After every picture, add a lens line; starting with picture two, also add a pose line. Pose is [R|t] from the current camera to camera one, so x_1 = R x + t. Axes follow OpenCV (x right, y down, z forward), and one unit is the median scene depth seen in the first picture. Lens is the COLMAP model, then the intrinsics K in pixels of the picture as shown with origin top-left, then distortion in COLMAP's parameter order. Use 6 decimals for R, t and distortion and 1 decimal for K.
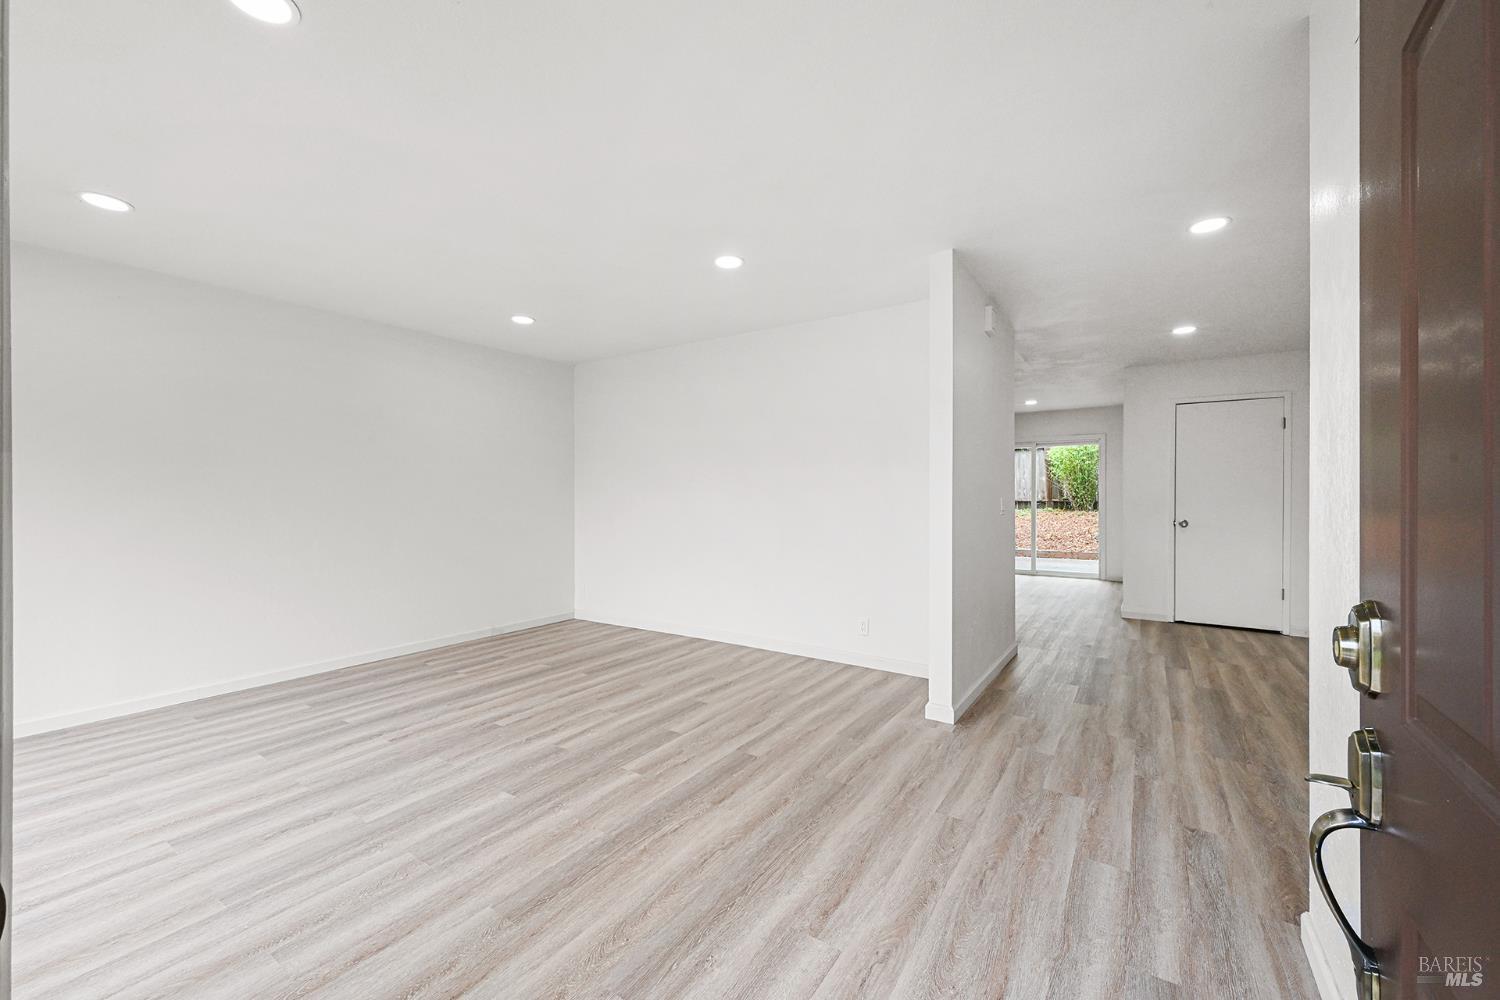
lens RADIAL K [[591.4, 0, 745.6], [0, 591.4, 499.8], [0, 0, 1]] dist [-0.000521, 0.000398]
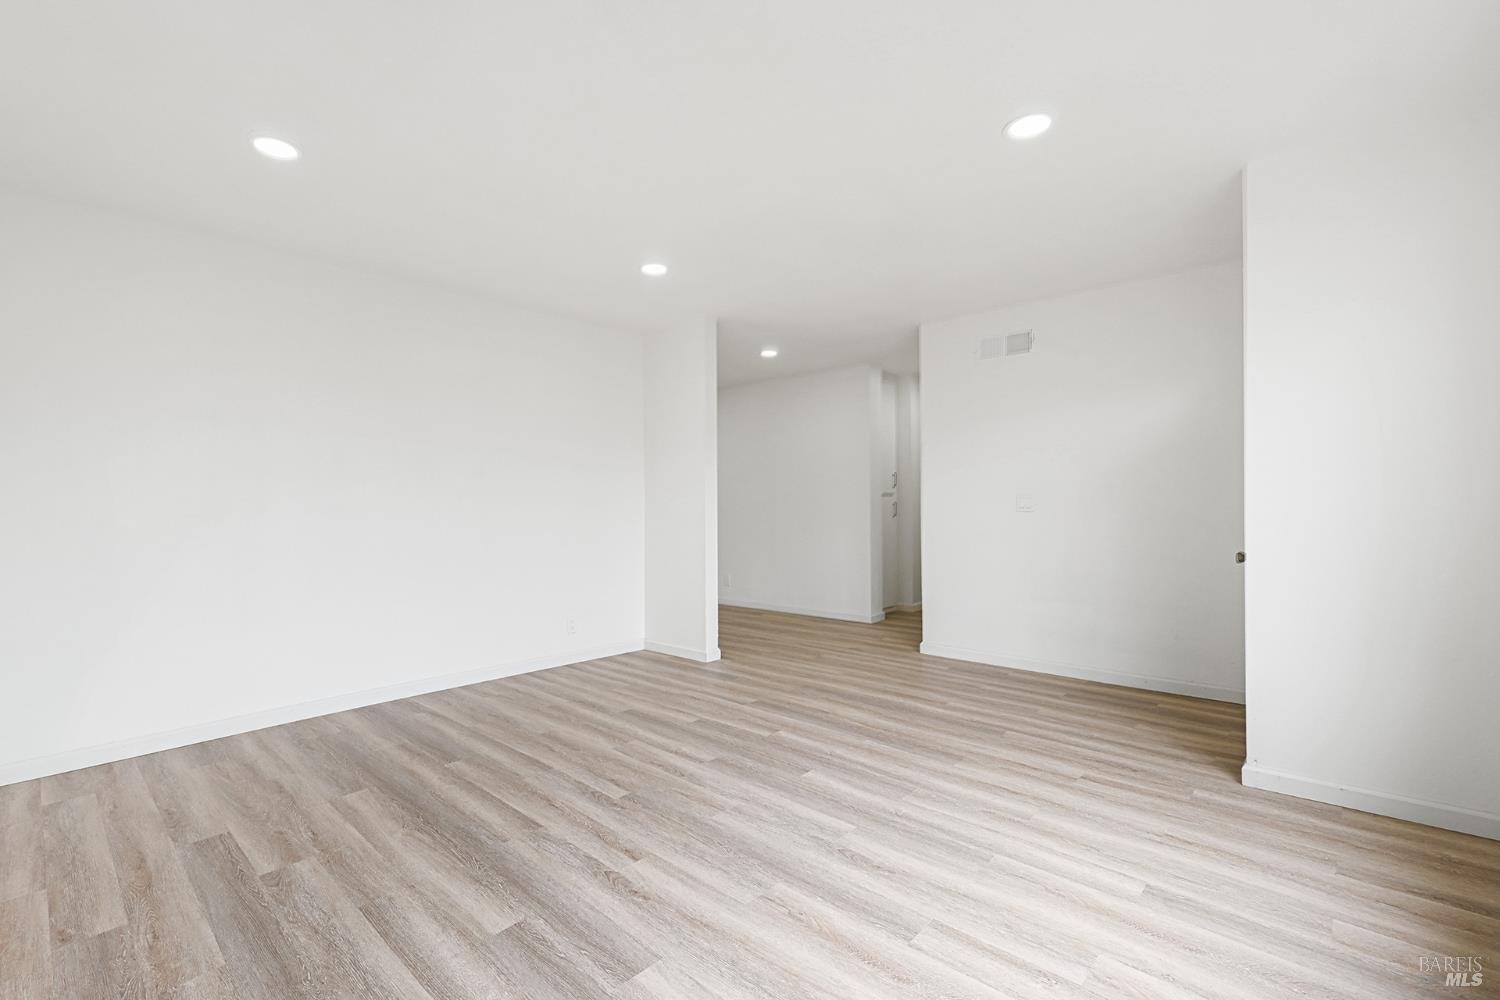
lens RADIAL K [[658.6, 0, 717.8], [0, 658.6, 506.3], [0, 0, 1]] dist [-0.000317, -0.000001]
pose [[0.168309, 0.000092, 0.985734, -1.115391], [0.011470, 0.999932, -0.002052, 0.006792], [-0.985668, 0.011652, 0.168296, 0.656925]]
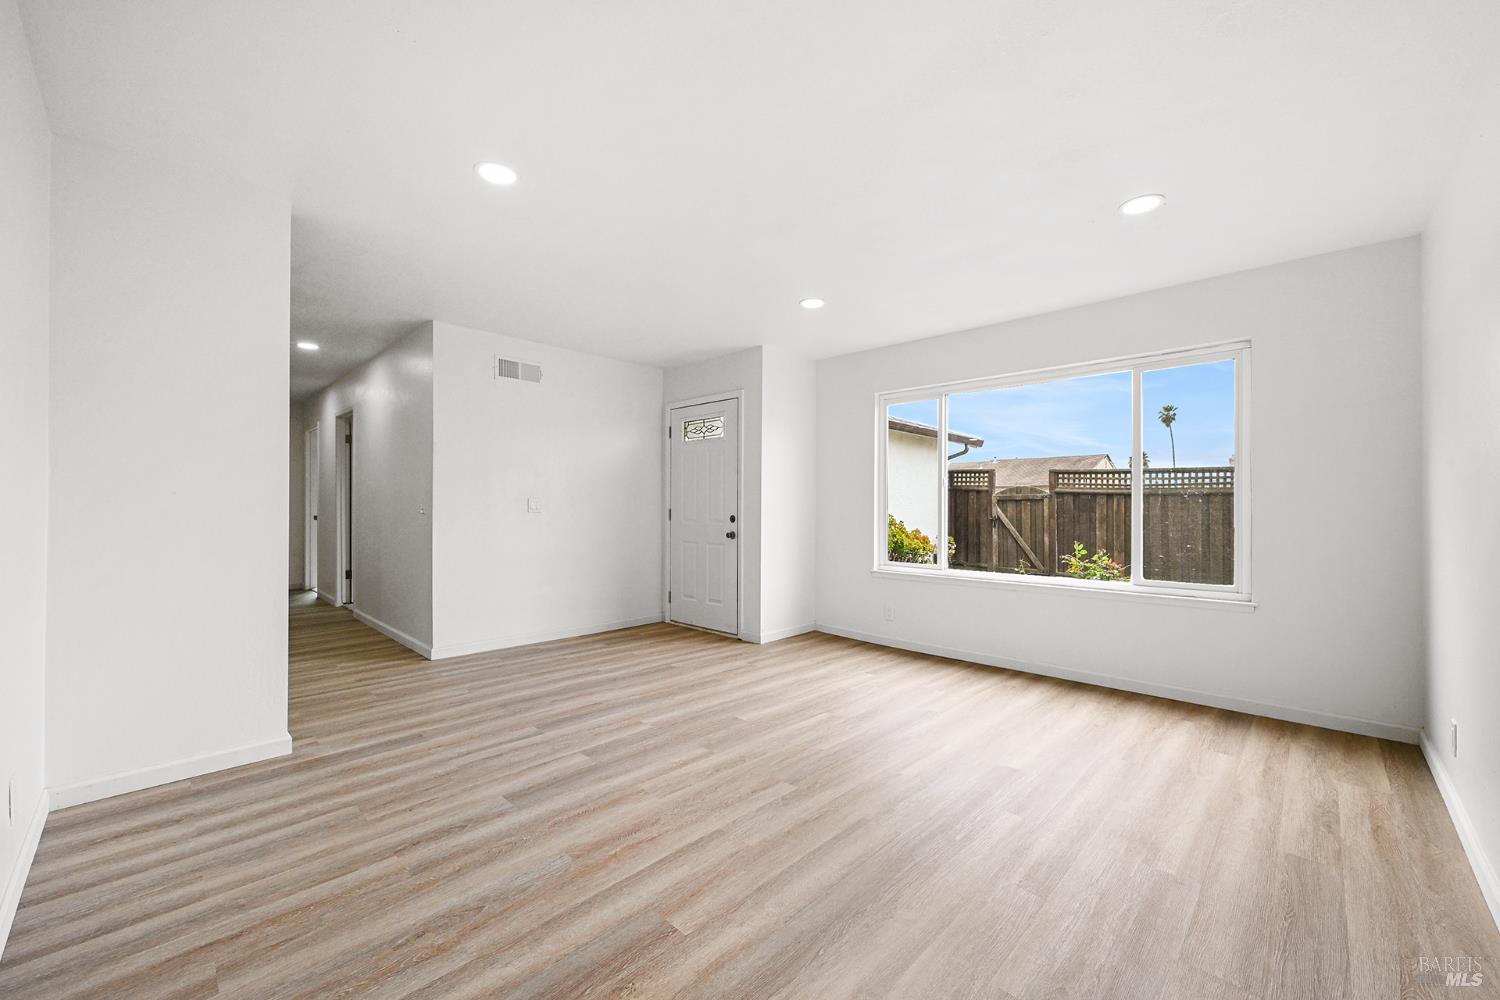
lens RADIAL K [[591.4, 0, 754.9], [0, 591.4, 506.1], [0, 0, 1]] dist [-0.000521, 0.000398]
pose [[-0.986756, -0.001987, 0.162199, -0.448159], [-0.002510, 0.999992, -0.003021, 0.015348], [-0.162191, -0.003388, -0.986754, 1.595636]]
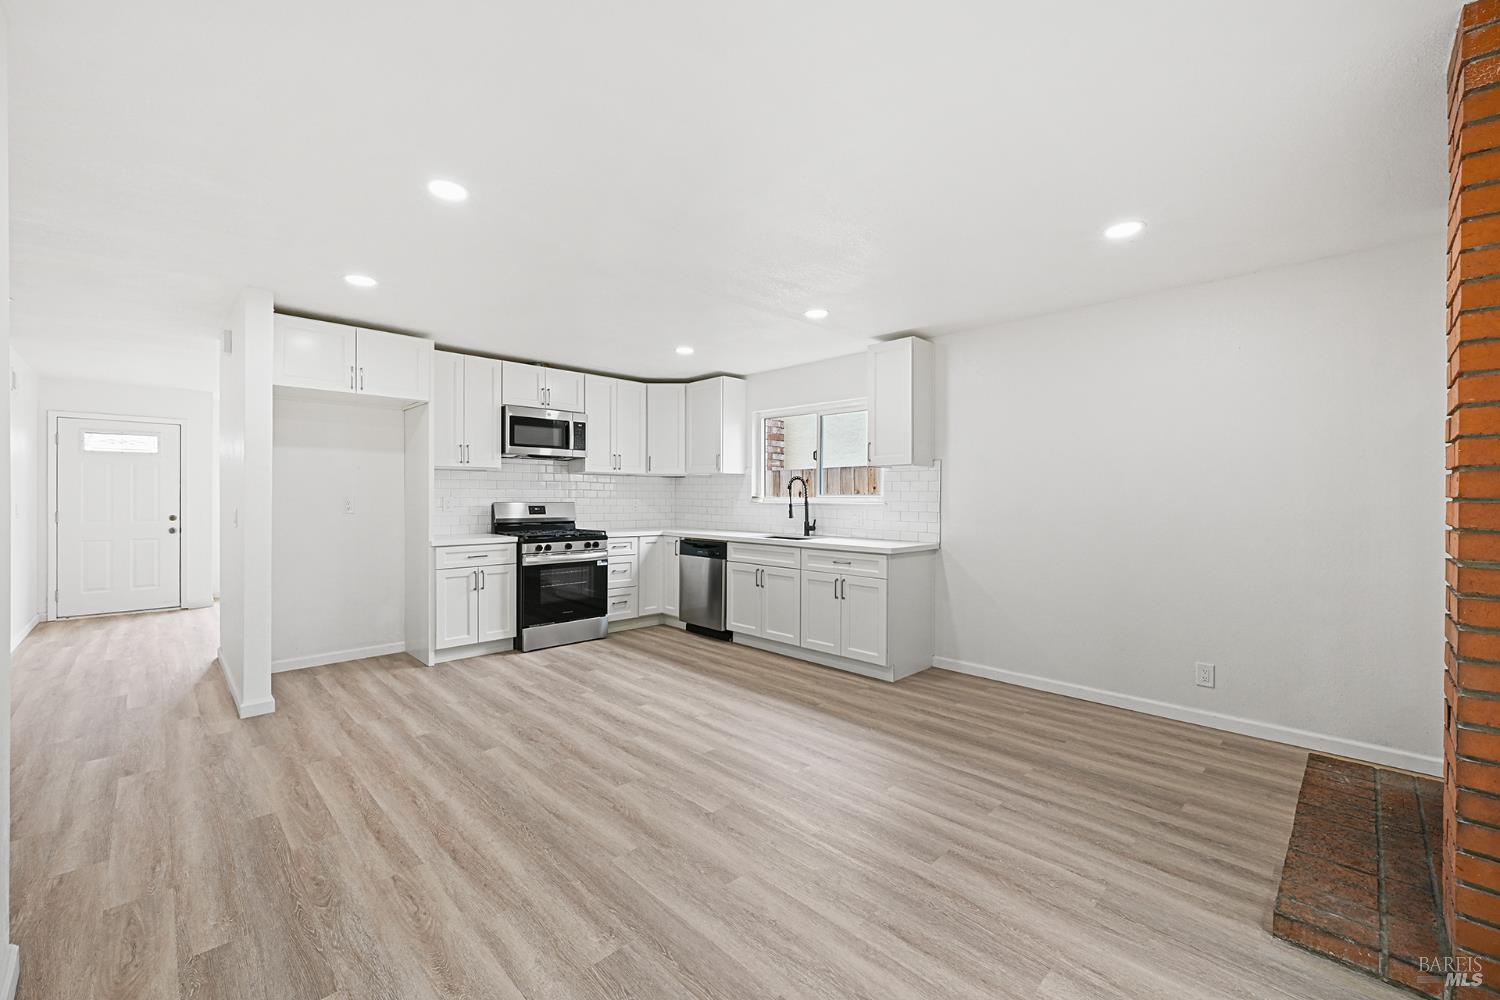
lens RADIAL K [[591.4, 0, 746.3], [0, 591.4, 494.9], [0, 0, 1]] dist [-0.000521, 0.000398]
pose [[-0.186373, -0.004492, -0.982469, 1.435434], [-0.003775, 0.999985, -0.003856, -0.032756], [0.982472, 0.002990, -0.186387, 2.353221]]
